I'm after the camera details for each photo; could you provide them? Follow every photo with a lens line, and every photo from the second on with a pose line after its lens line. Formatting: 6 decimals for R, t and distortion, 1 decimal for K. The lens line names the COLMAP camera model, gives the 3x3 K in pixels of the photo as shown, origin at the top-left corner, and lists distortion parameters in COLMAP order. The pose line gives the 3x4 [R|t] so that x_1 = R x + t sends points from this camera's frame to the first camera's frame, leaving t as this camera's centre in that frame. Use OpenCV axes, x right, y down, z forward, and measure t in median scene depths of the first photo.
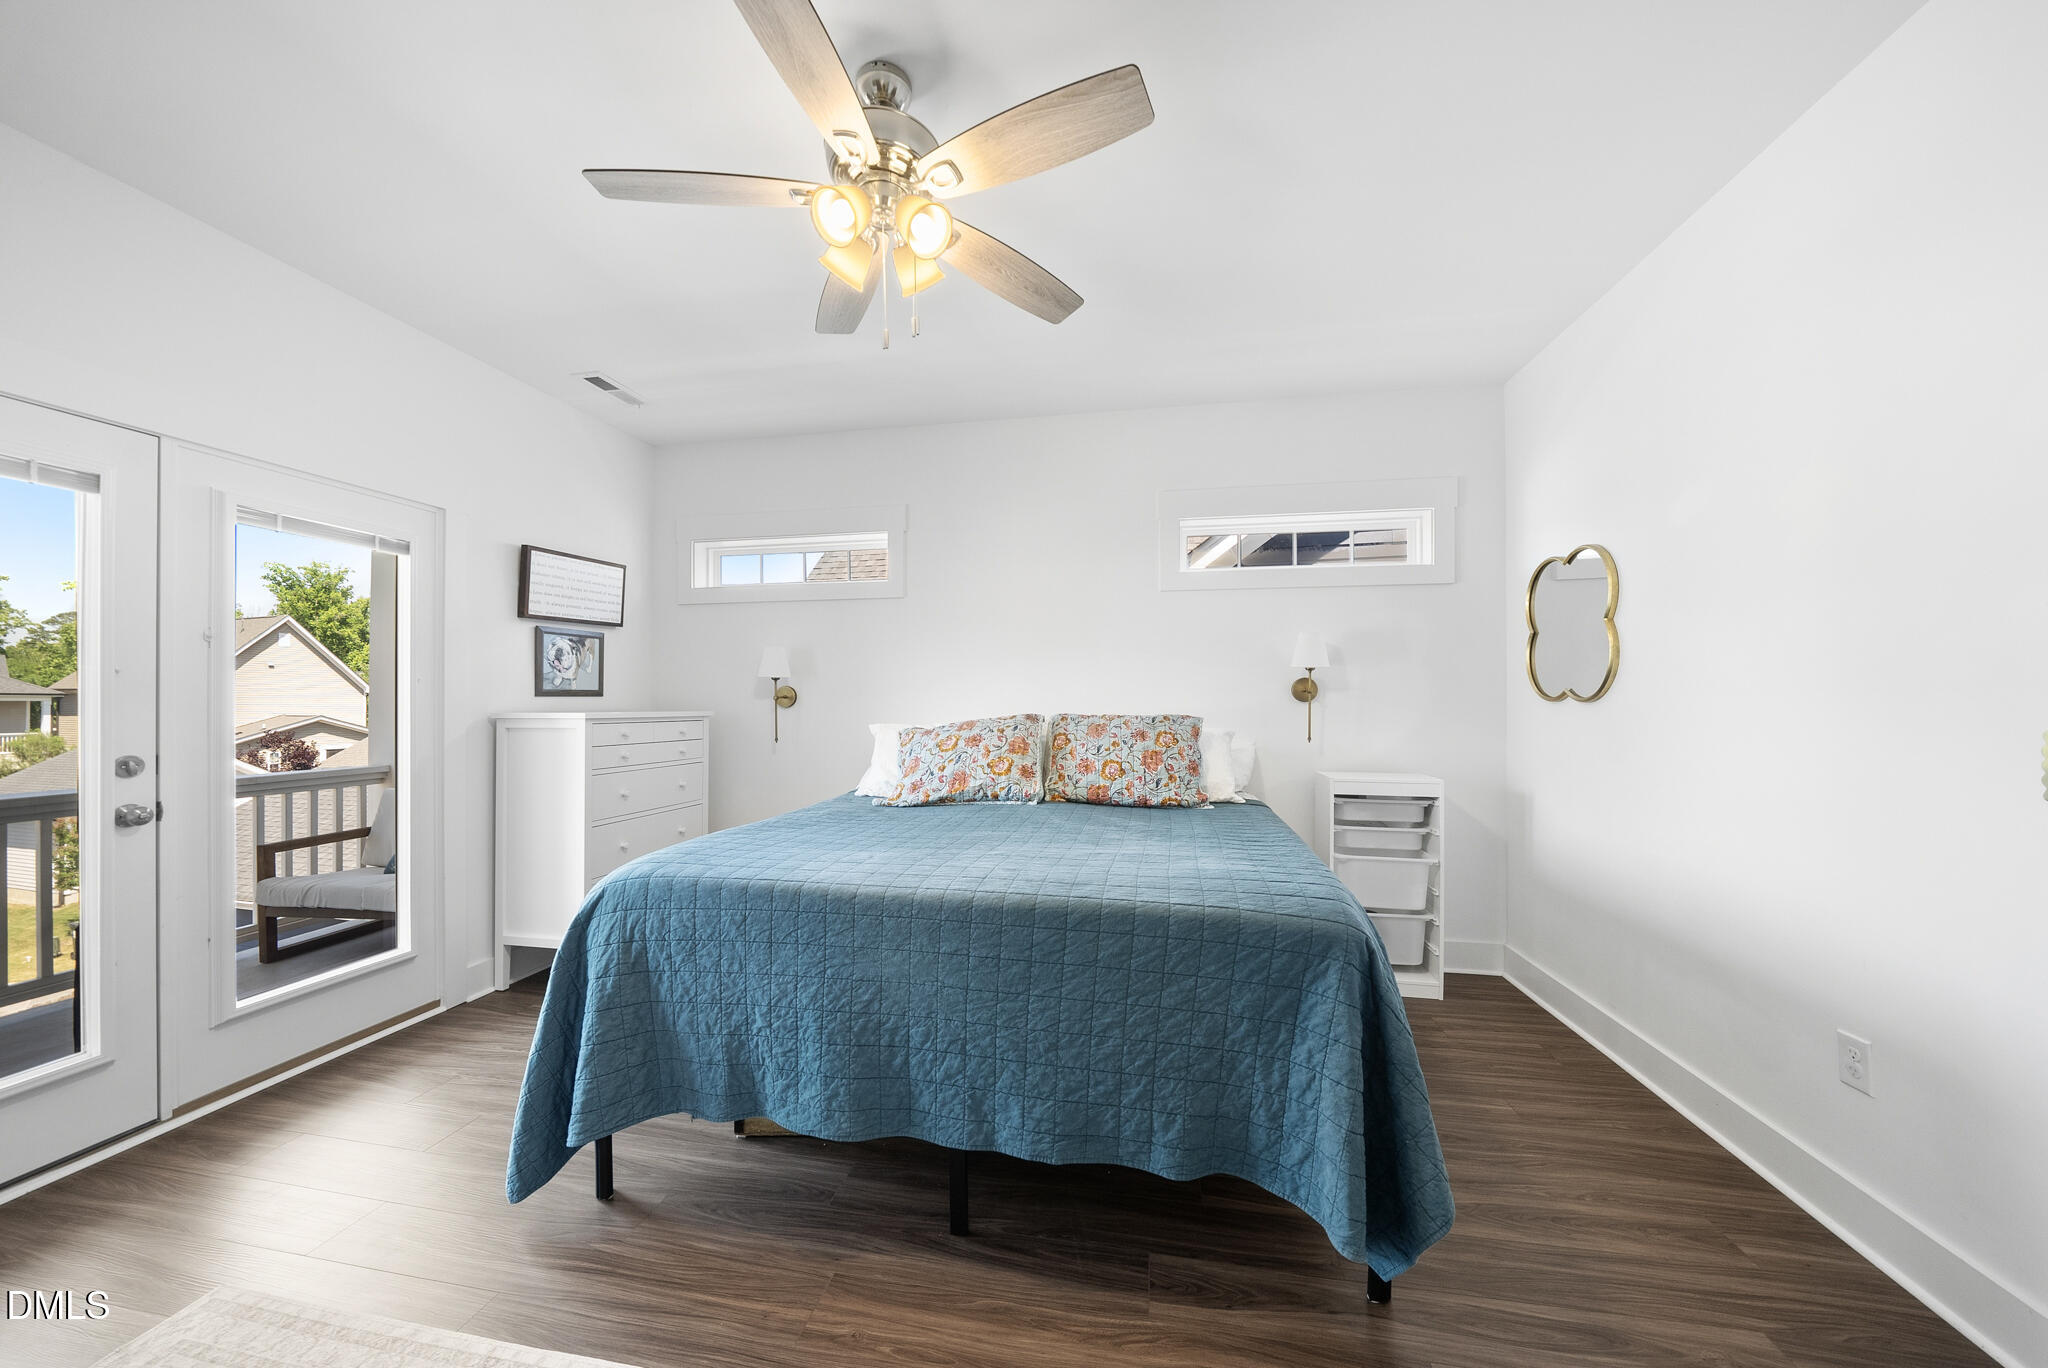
lens RADIAL K [[724.5, 0, 1015.3], [0, 724.5, 690.2], [0, 0, 1]] dist [-0.008623, 0.000448]
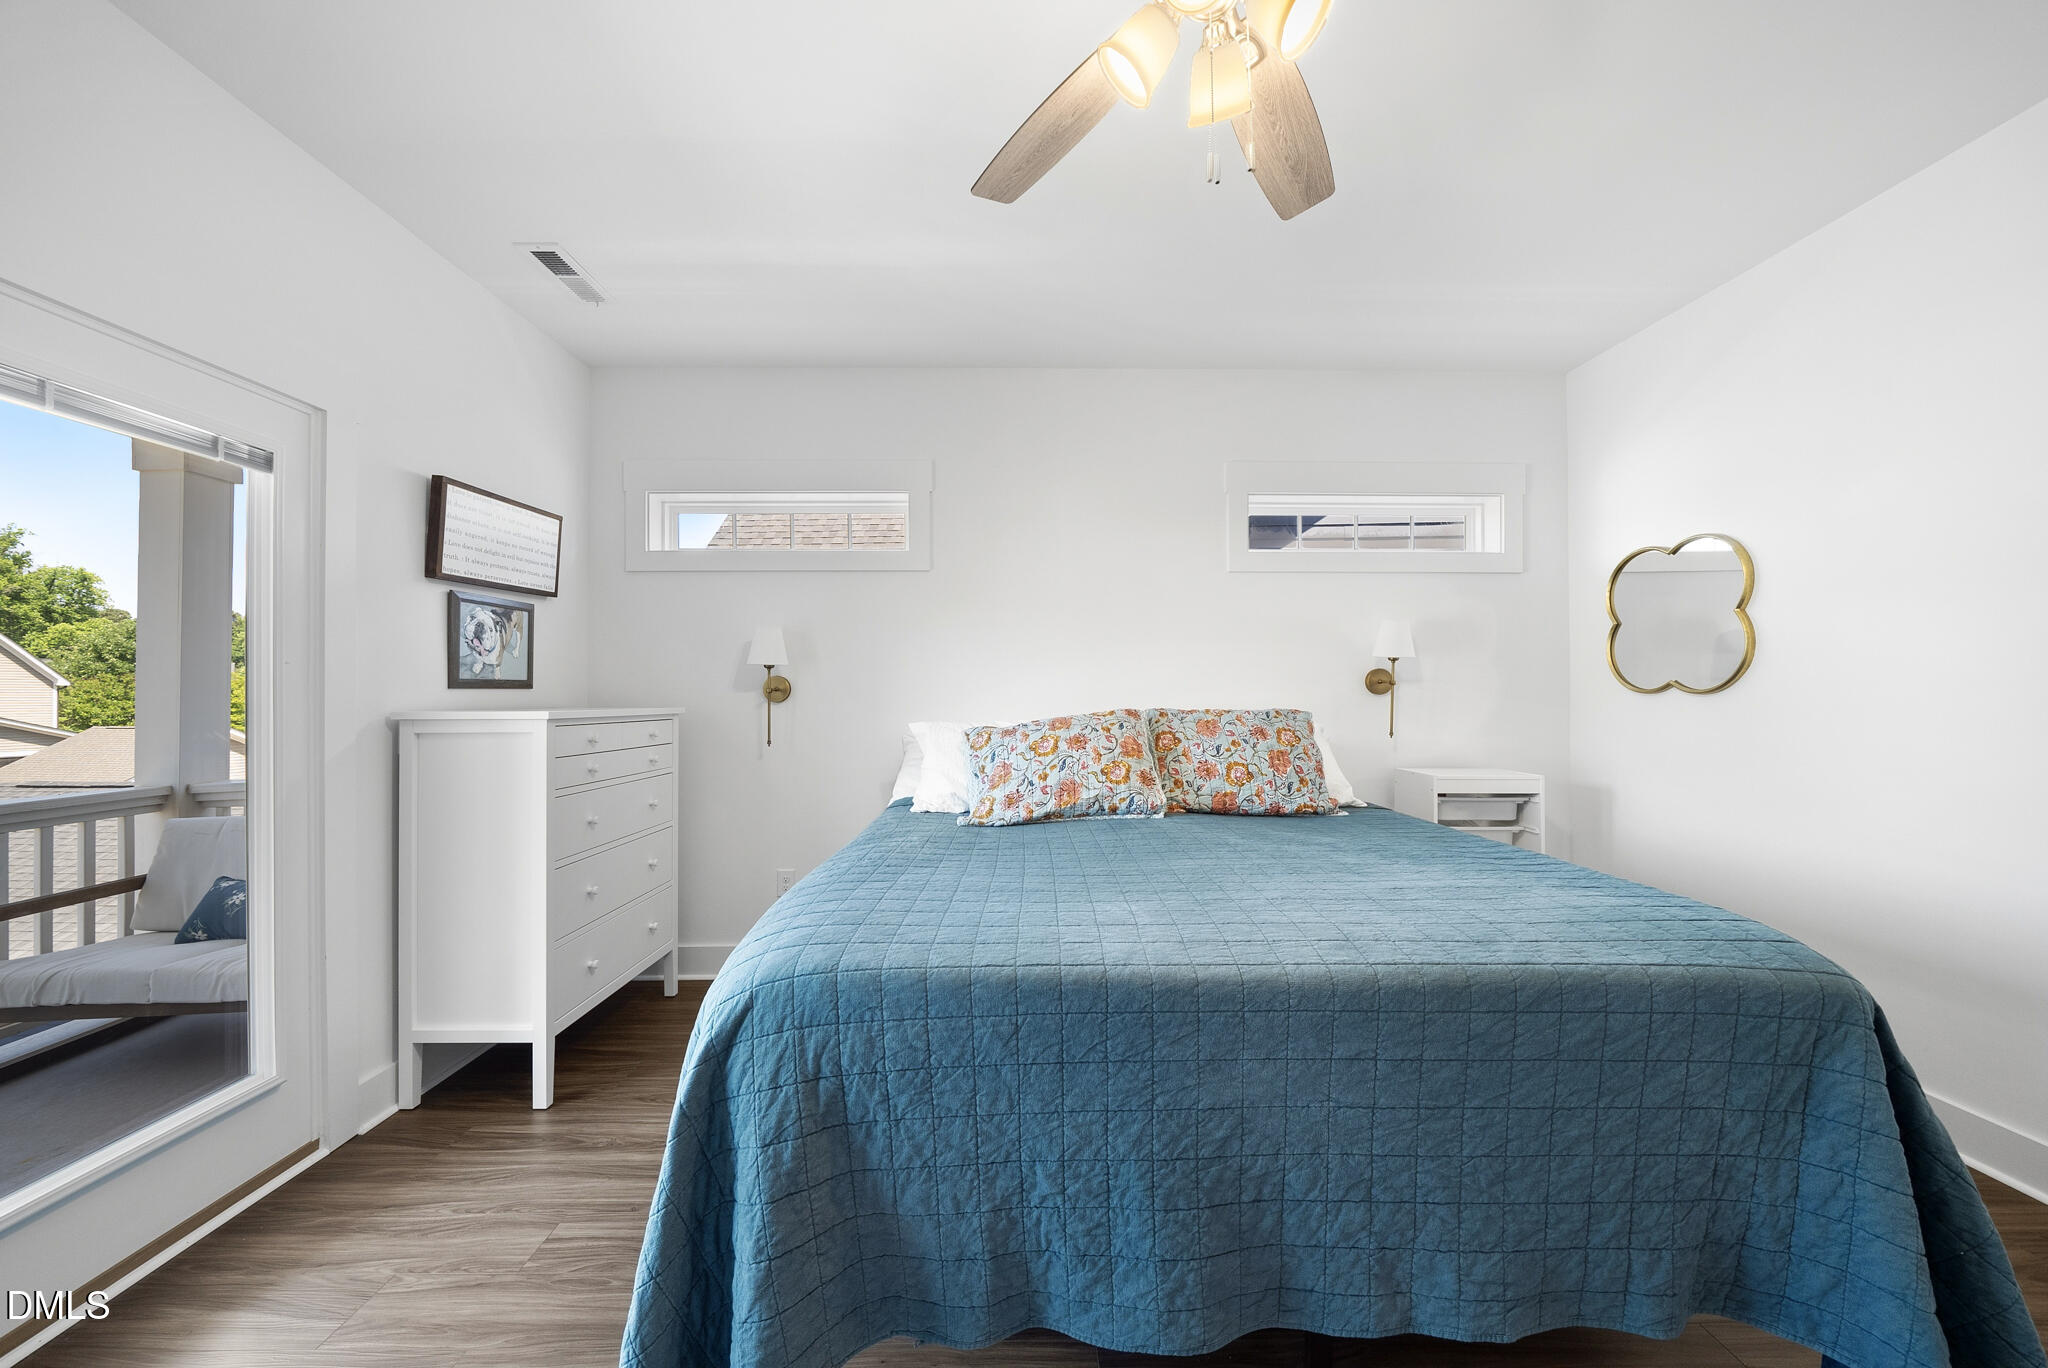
lens RADIAL K [[724.5, 0, 1031.6], [0, 724.5, 684.9], [0, 0, 1]] dist [-0.008623, 0.000448]
pose [[0.978766, 0.001285, 0.204975, -0.298163], [-0.001626, 0.999998, 0.001493, 0.003807], [-0.204973, -0.001795, 0.978766, 0.219078]]
